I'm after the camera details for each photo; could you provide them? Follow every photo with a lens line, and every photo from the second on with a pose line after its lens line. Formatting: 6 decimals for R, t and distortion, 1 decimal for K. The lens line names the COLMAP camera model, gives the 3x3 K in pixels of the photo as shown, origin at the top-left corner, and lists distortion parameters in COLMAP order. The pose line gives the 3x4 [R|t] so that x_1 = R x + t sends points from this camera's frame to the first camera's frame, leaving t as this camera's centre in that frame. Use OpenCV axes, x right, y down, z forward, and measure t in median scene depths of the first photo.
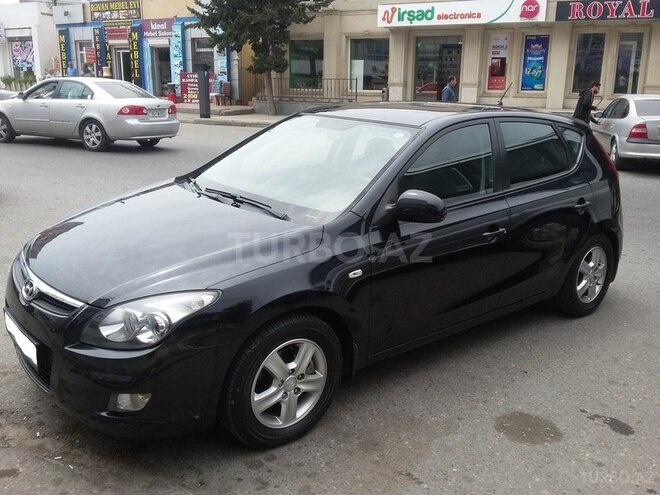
lens RADIAL K [[611.6, 0, 329.9], [0, 611.6, 248.3], [0, 0, 1]] dist [-0.051588, 0.000000]
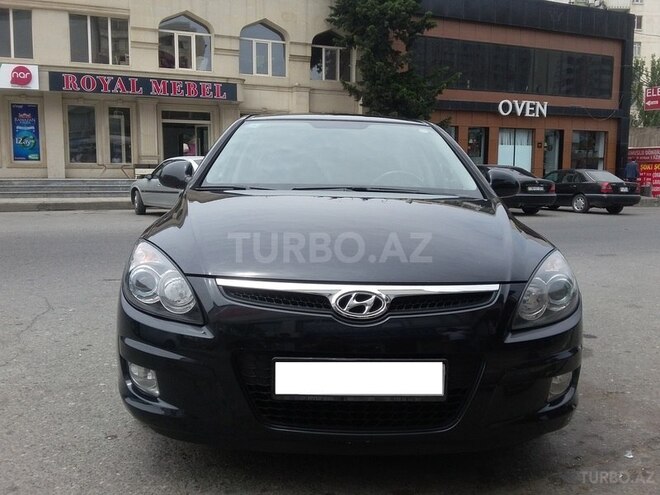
lens RADIAL K [[611.6, 0, 328.8], [0, 611.6, 248.4], [0, 0, 1]] dist [-0.051588, 0.000000]
pose [[0.590525, -0.092692, 0.801679, -0.168730], [0.202903, 0.978525, -0.036321, 0.004220], [-0.781096, 0.184111, 0.596651, 0.101559]]
